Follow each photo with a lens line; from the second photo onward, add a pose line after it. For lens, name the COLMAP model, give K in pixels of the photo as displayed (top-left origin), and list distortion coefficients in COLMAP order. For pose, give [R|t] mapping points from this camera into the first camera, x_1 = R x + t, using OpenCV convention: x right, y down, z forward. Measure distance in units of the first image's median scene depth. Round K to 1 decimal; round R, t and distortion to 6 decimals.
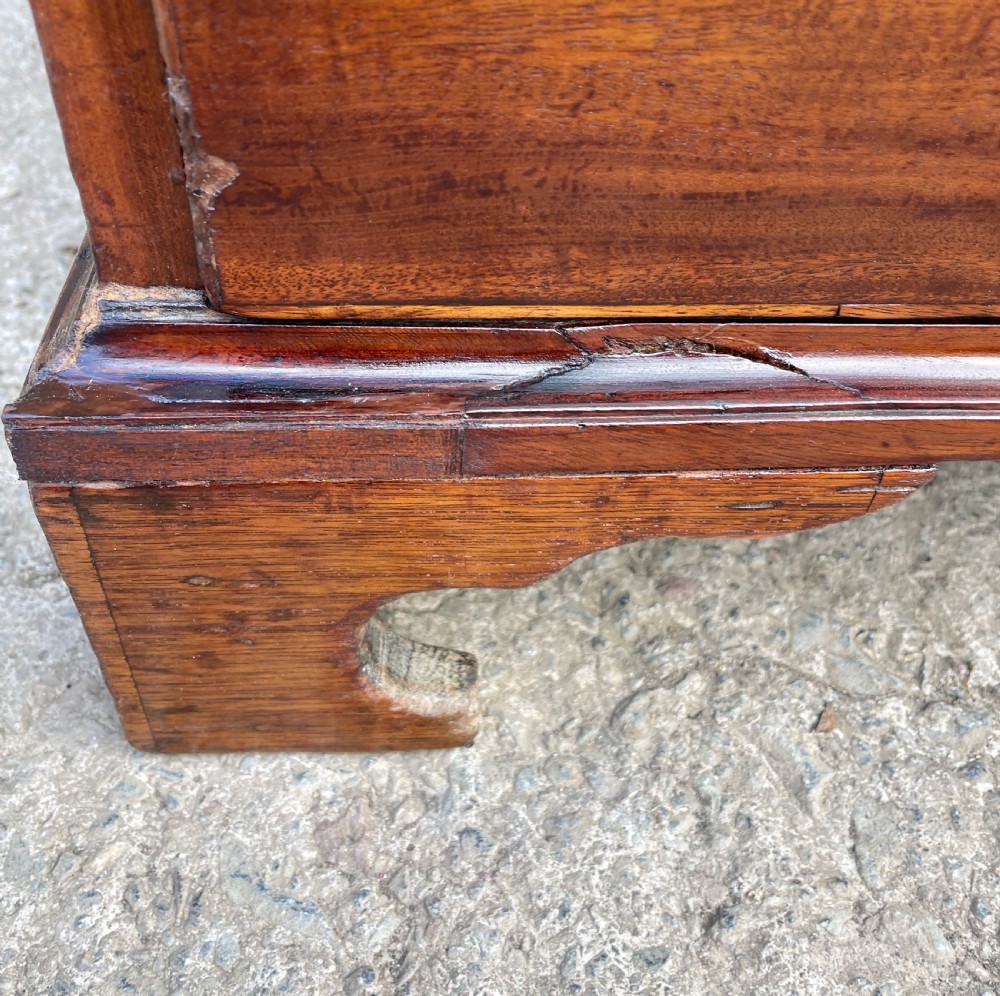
lens RADIAL K [[1090.1, 0, 488.5], [0, 1090.1, 418.2], [0, 0, 1]] dist [0.038757, 0.000000]
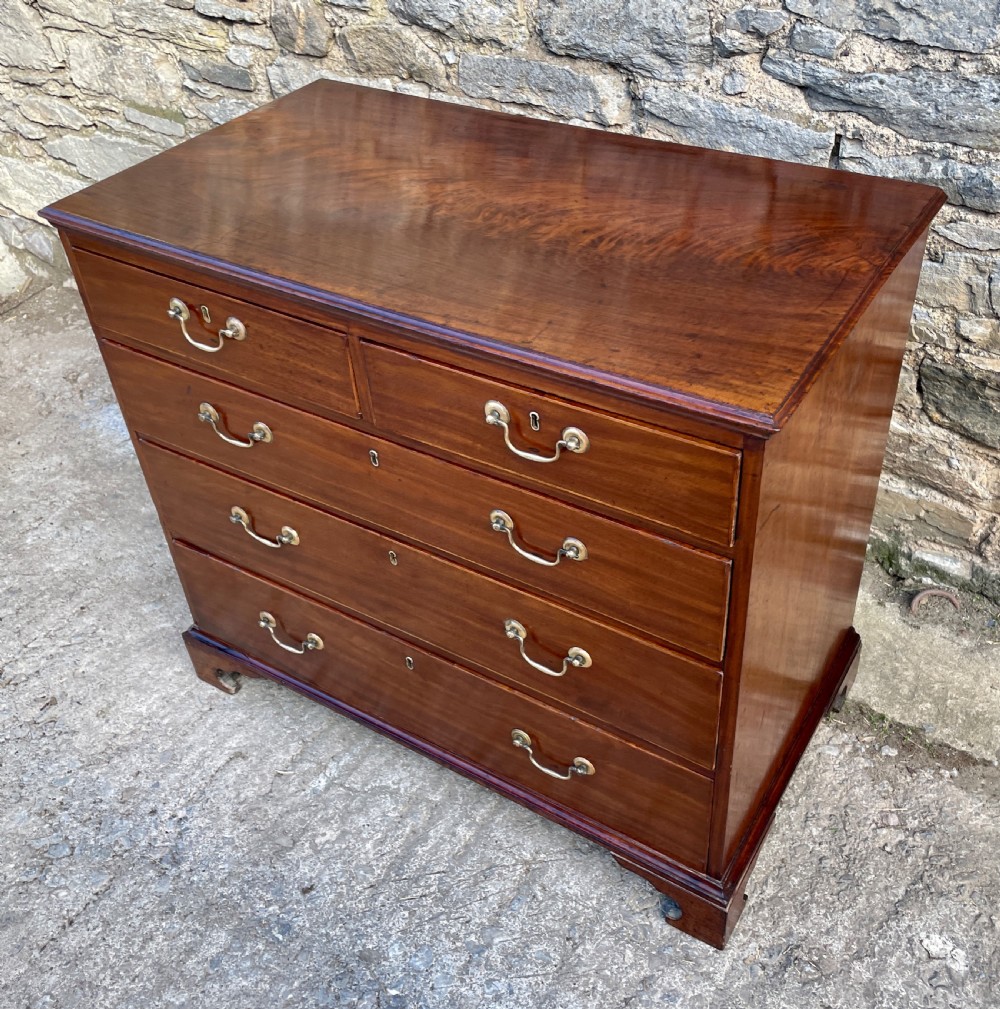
lens RADIAL K [[1099.9, 0, 528.9], [0, 1099.9, 487.3], [0, 0, 1]] dist [0.038757, 0.000000]
pose [[0.828147, 0.291910, -0.478499, 4.611495], [-0.323601, 0.946039, 0.017073, -1.714924], [0.457663, 0.140704, 0.877922, -4.579721]]
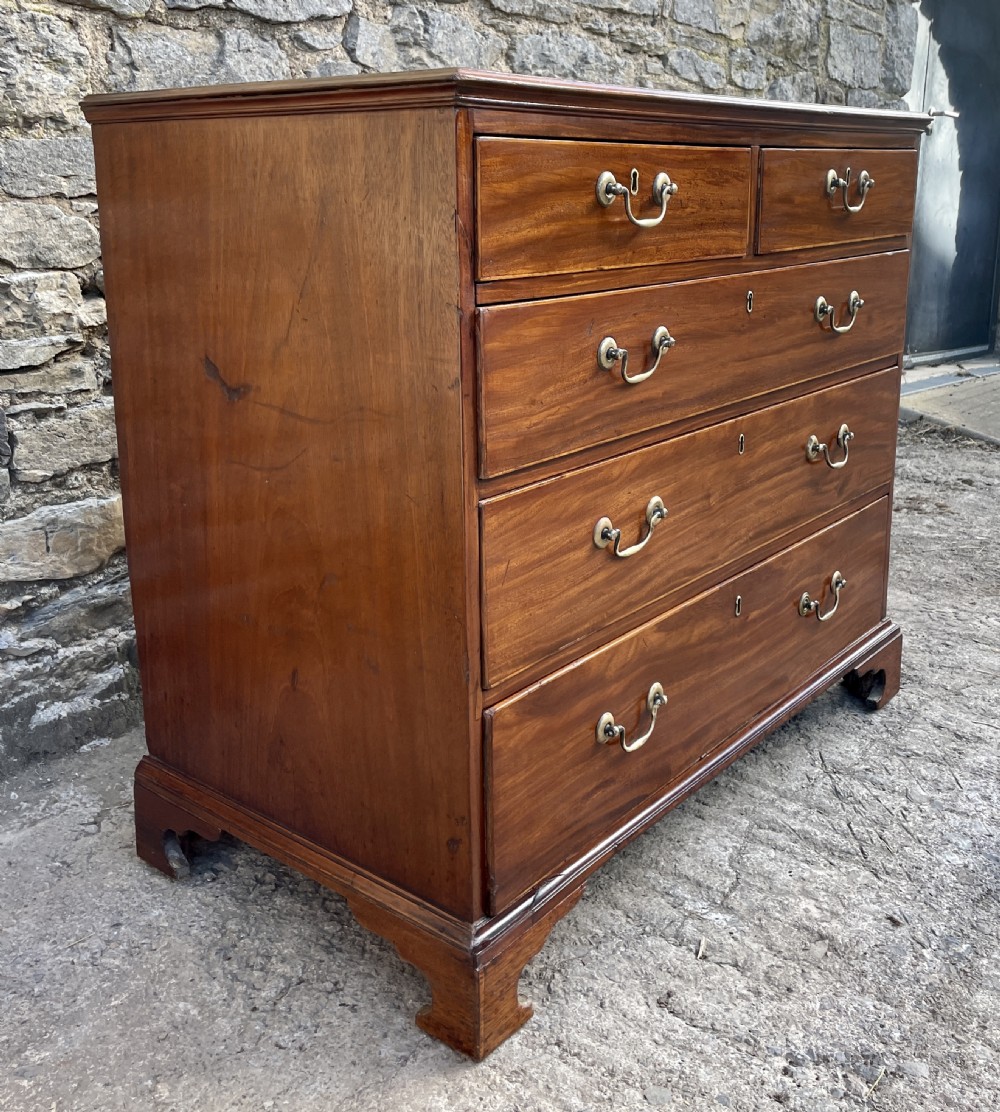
lens RADIAL K [[1160.5, 0, 549.5], [0, 1160.5, 429.2], [0, 0, 1]] dist [0.031299, 0.000000]
pose [[0.646355, -0.198765, 0.736693, -2.697940], [0.537246, 0.804143, -0.254402, -0.292313], [-0.541840, 0.560220, 0.626548, -2.869646]]
